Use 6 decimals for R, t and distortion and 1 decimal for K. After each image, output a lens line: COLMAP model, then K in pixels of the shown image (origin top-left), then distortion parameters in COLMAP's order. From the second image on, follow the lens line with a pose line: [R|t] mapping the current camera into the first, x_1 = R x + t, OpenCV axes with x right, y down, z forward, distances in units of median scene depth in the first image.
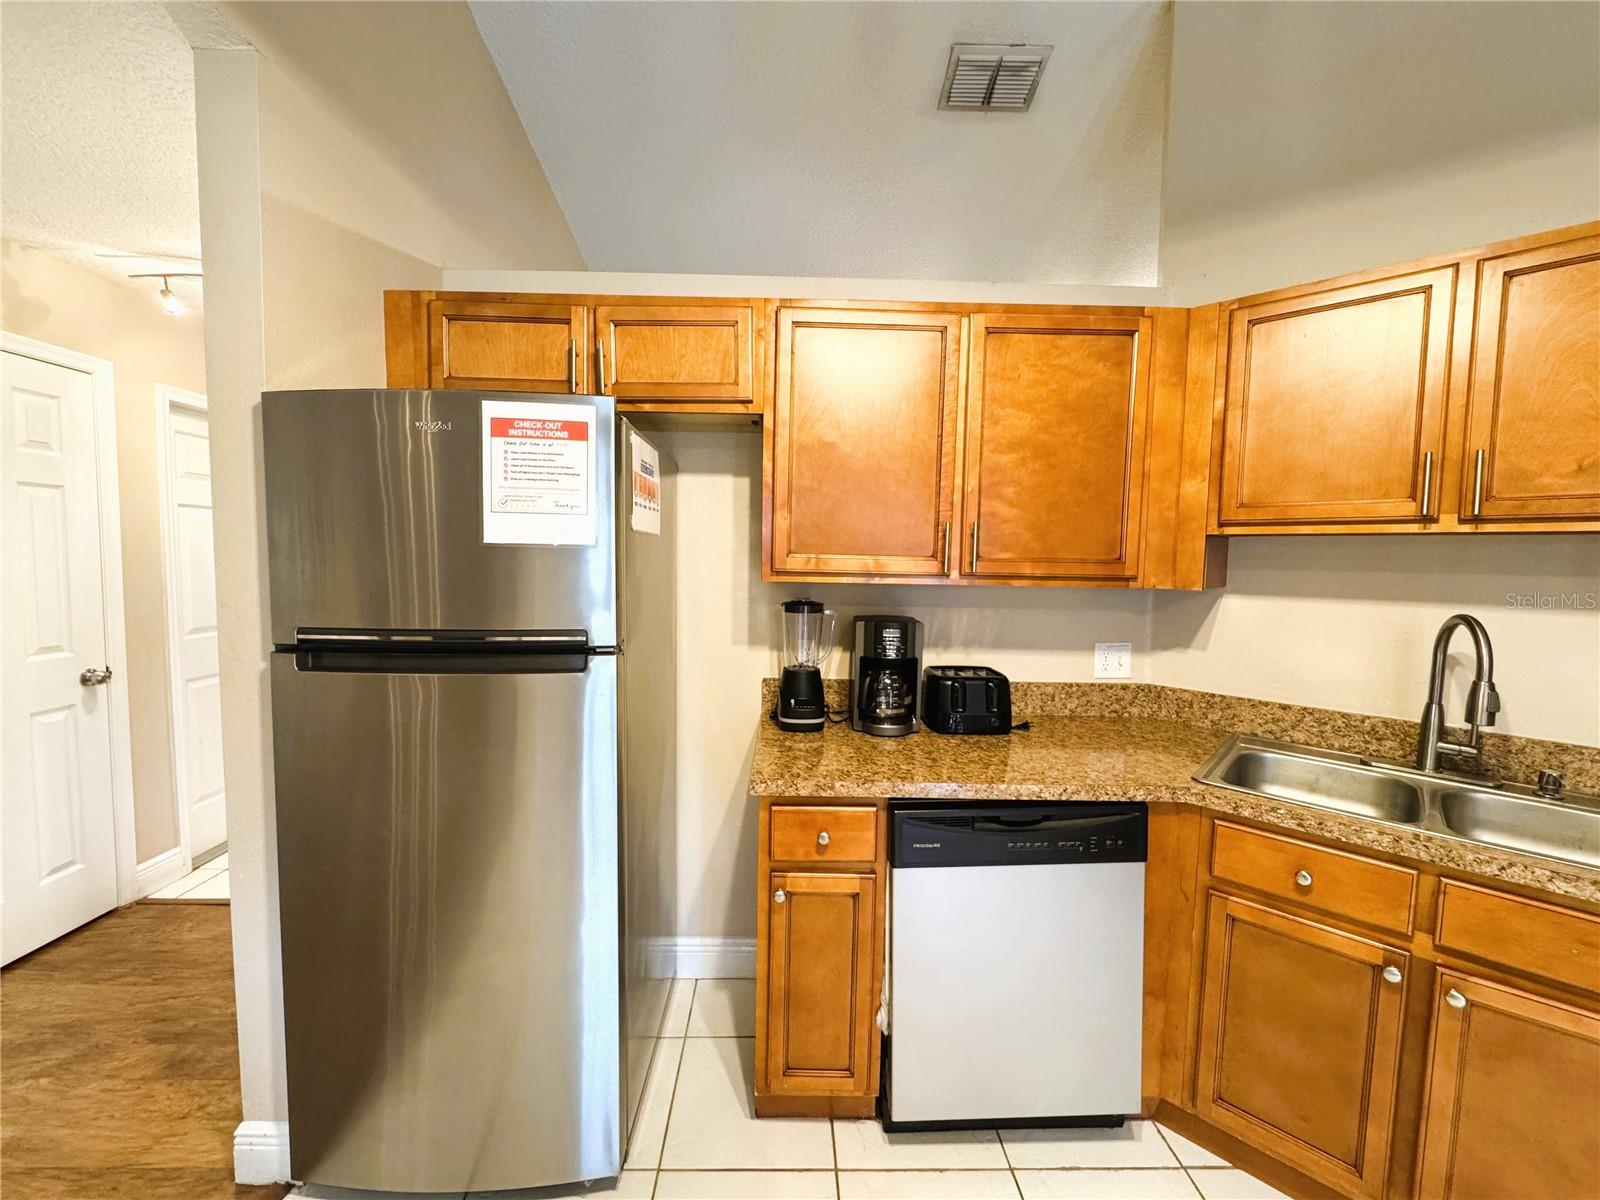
lens RADIAL K [[639.1, 0, 797.5], [0, 639.1, 599.0], [0, 0, 1]] dist [-0.005485, 0.001101]
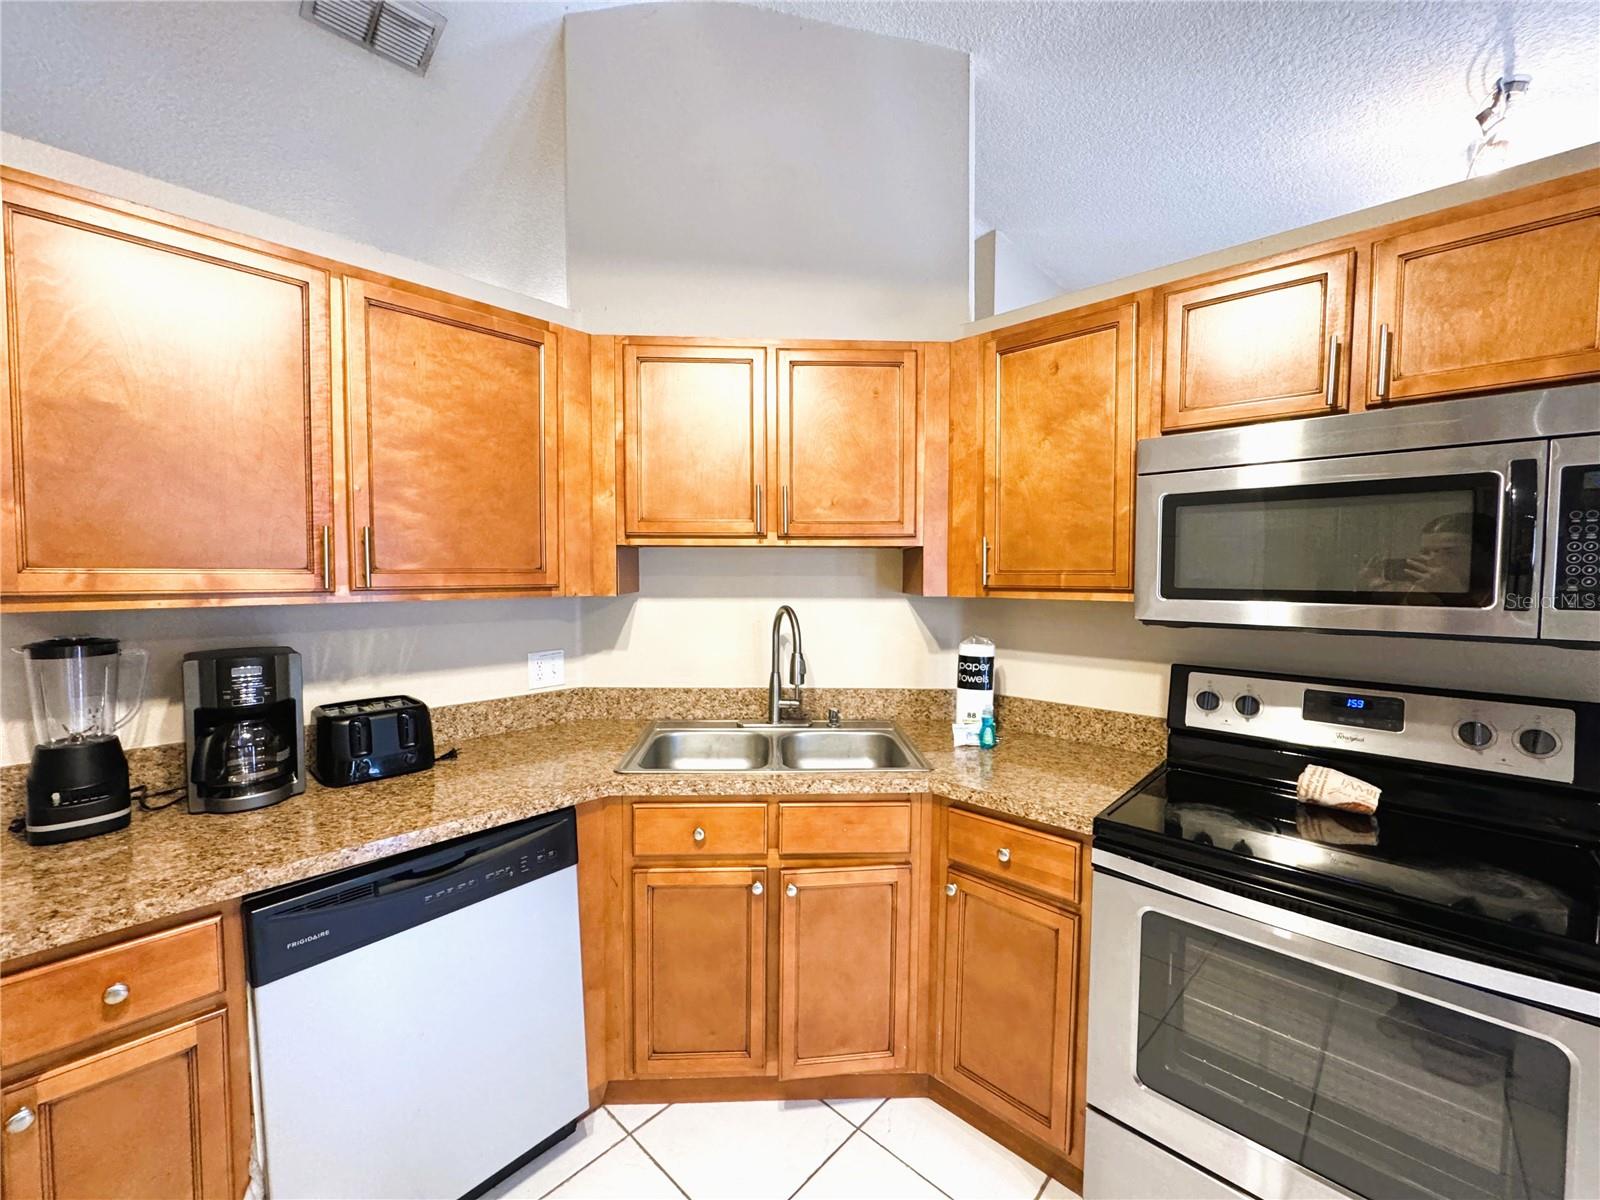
lens RADIAL K [[639.1, 0, 800.5], [0, 639.1, 599.0], [0, 0, 1]] dist [-0.005485, 0.001101]
pose [[0.697394, -0.048157, 0.715068, 0.078557], [0.057265, 0.998294, 0.011382, -0.003138], [-0.714396, 0.033011, 0.698962, 0.011784]]
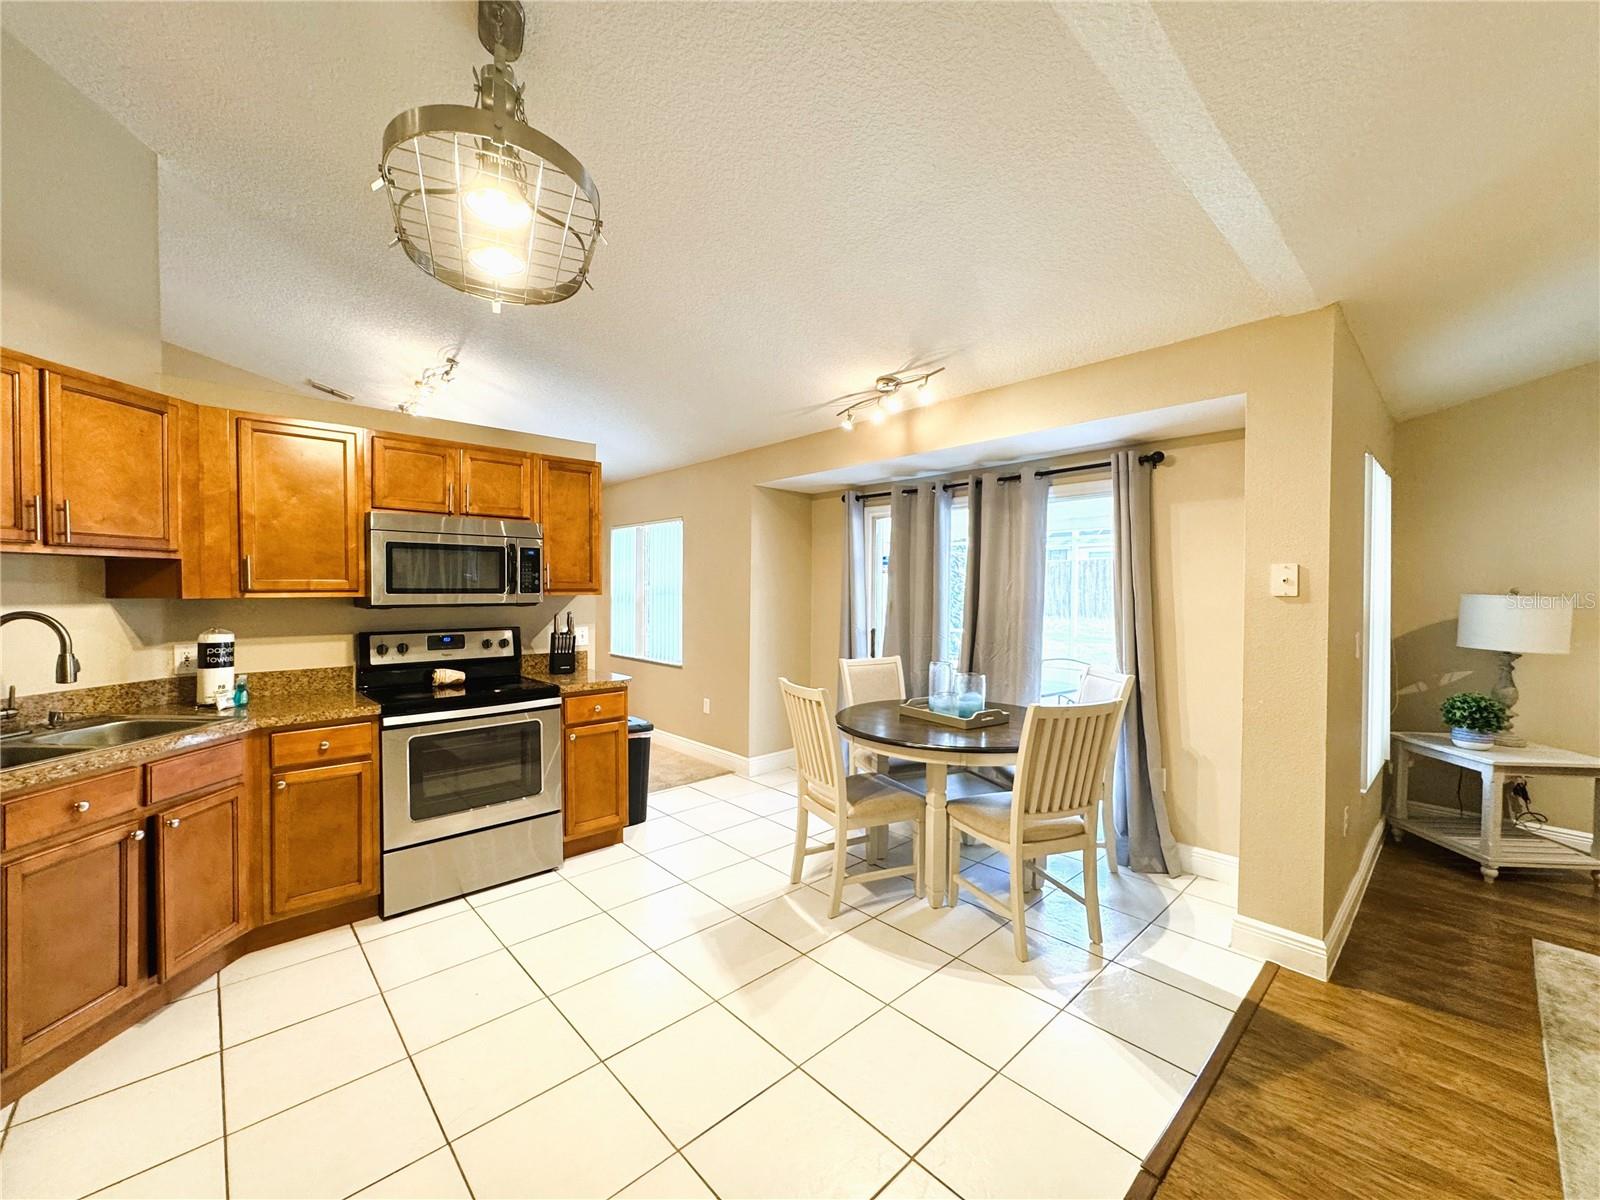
lens RADIAL K [[639.1, 0, 799.6], [0, 639.1, 601.9], [0, 0, 1]] dist [-0.005485, 0.001101]
pose [[-0.667426, -0.039398, 0.743634, -1.025379], [0.032214, 0.996137, 0.081688, -0.050423], [-0.743979, 0.078476, -0.663578, 0.608137]]
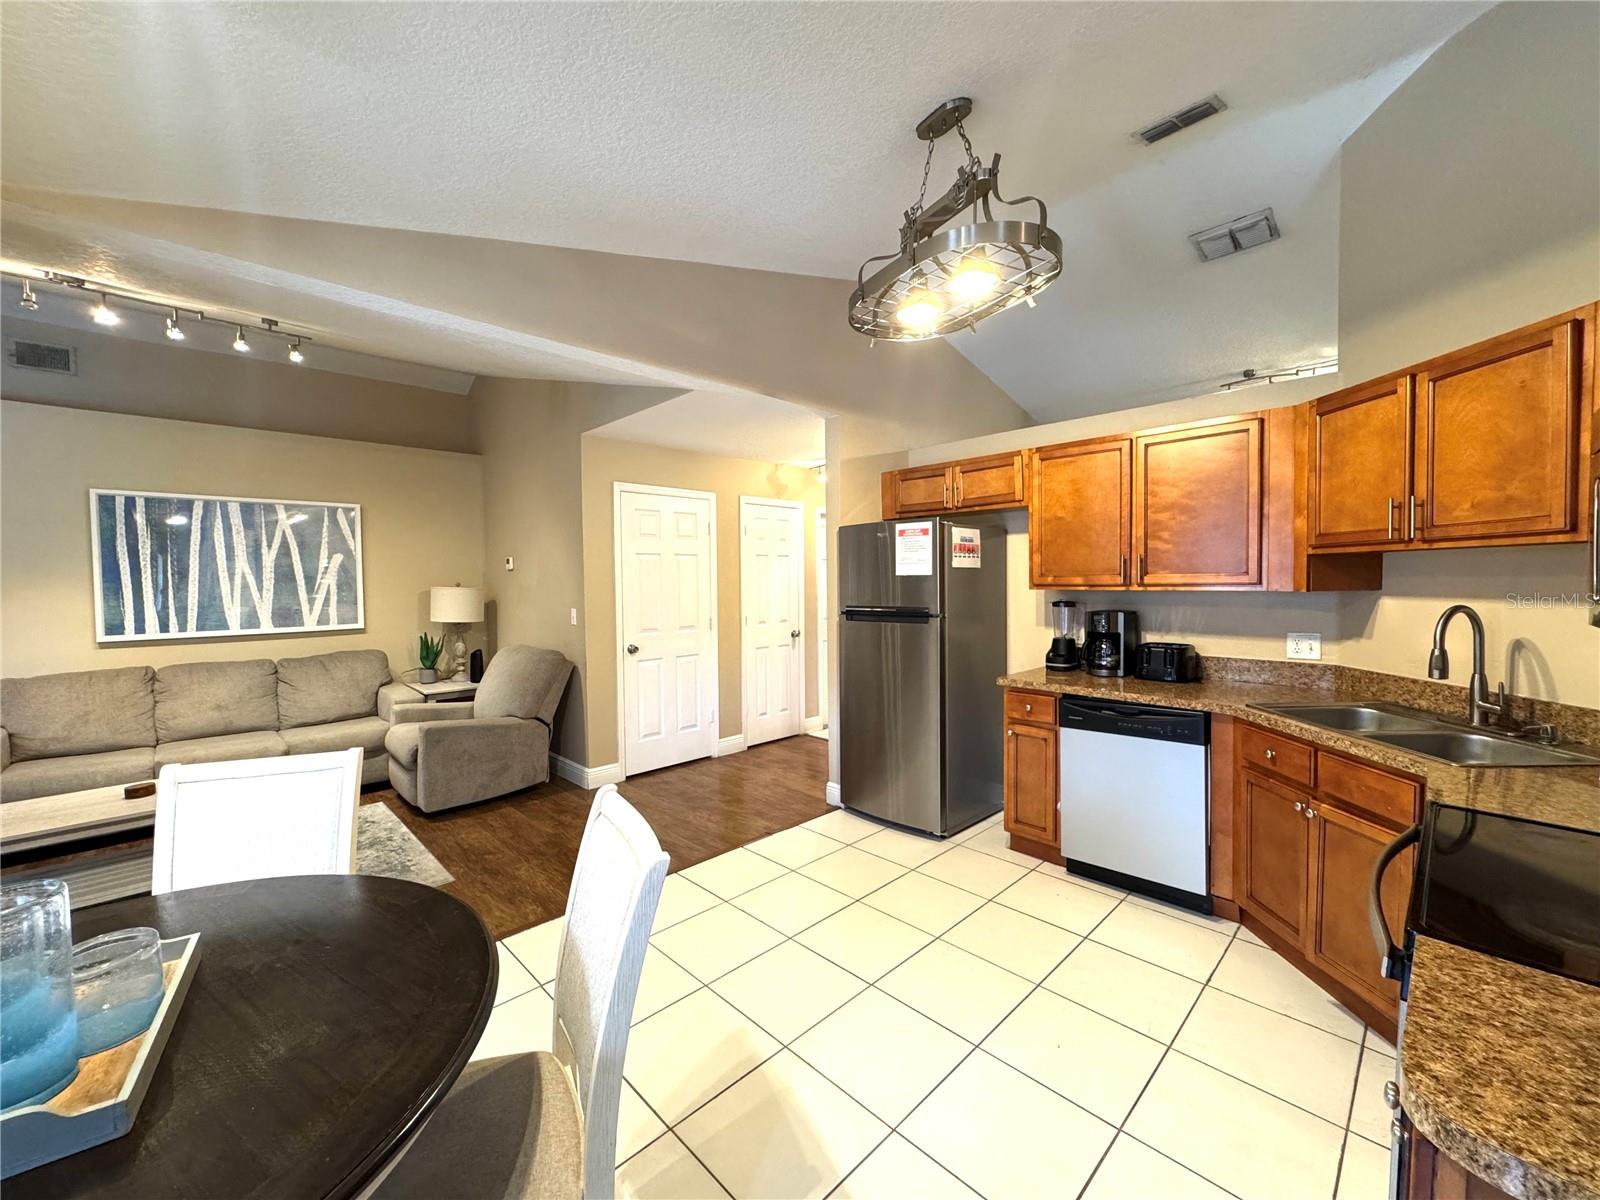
lens RADIAL K [[639.1, 0, 800.7], [0, 639.1, 599.0], [0, 0, 1]] dist [-0.005485, 0.001101]
pose [[0.683436, -0.001321, -0.730010, 0.993390], [-0.025773, 0.999331, -0.025937, 0.077756], [0.729556, 0.036541, 0.682945, -0.944964]]
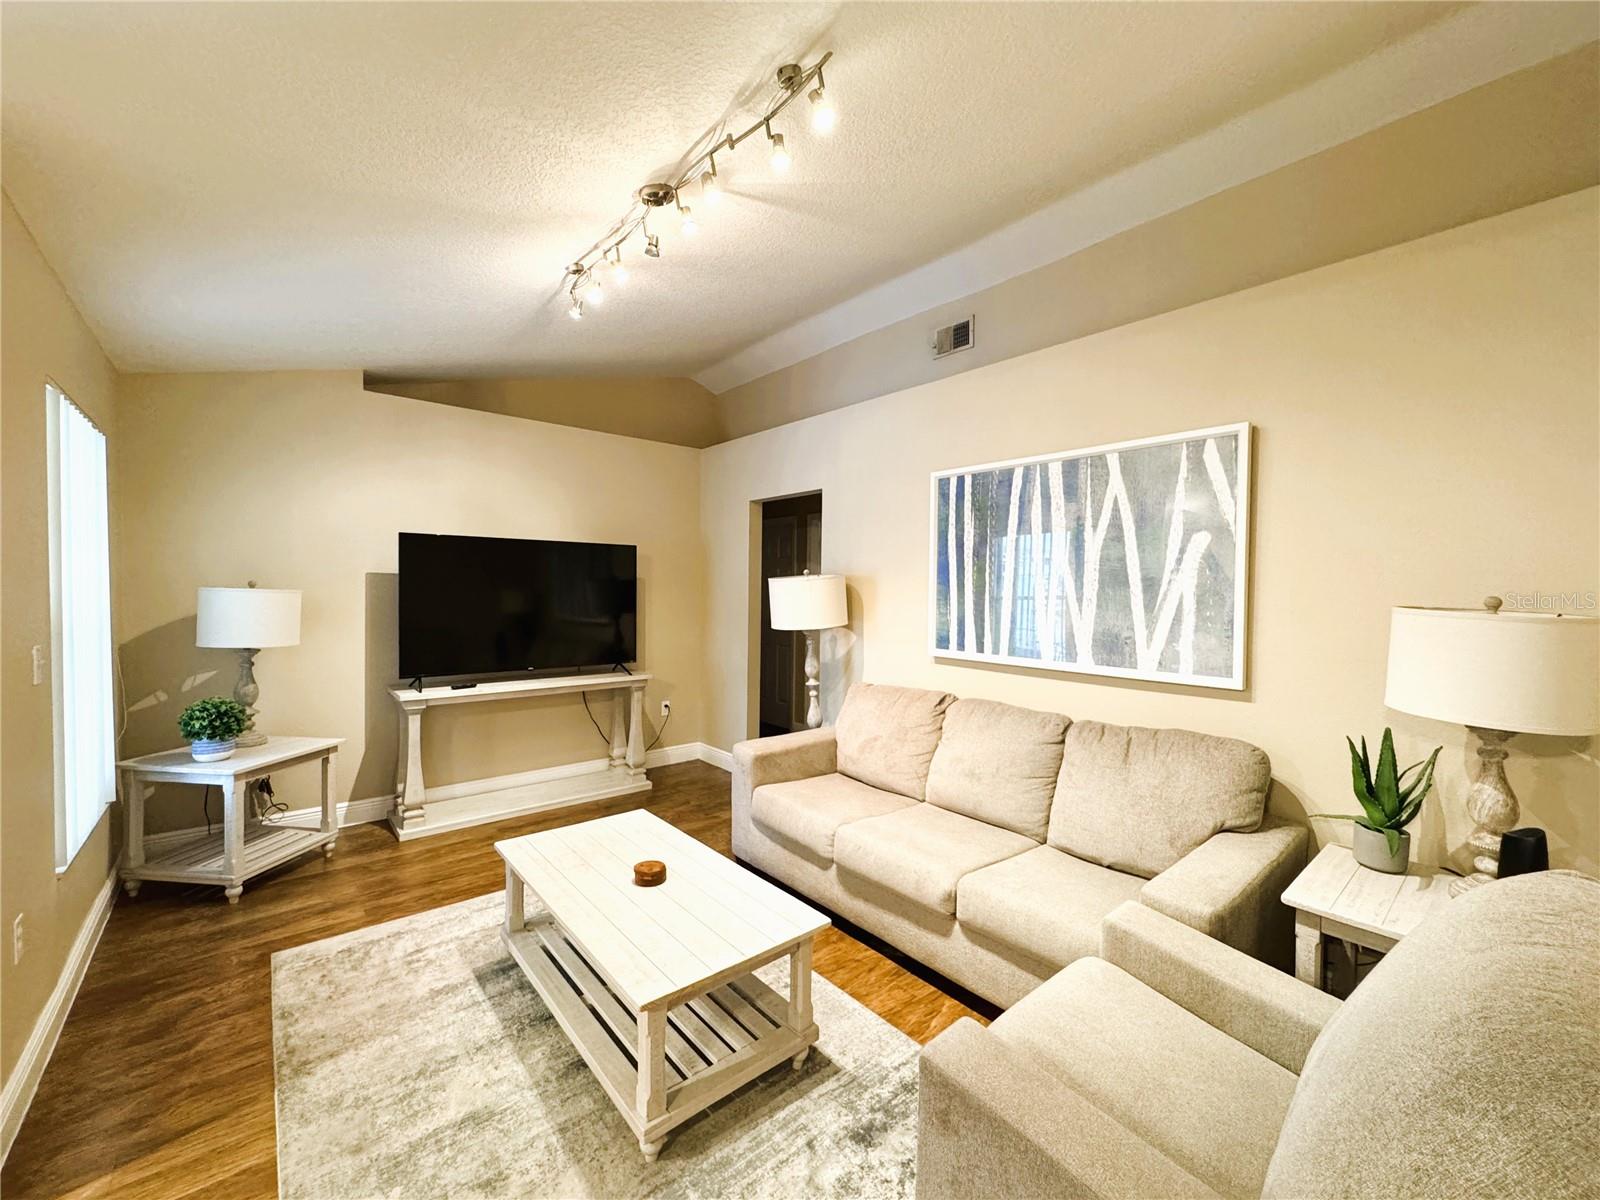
lens RADIAL K [[639.1, 0, 793.2], [0, 639.1, 598.1], [0, 0, 1]] dist [-0.005485, 0.001101]
pose [[-0.774056, -0.016933, -0.632891, -1.090319], [-0.068078, 0.996072, 0.056614, -0.026159], [0.629447, 0.086908, -0.772168, 0.105636]]
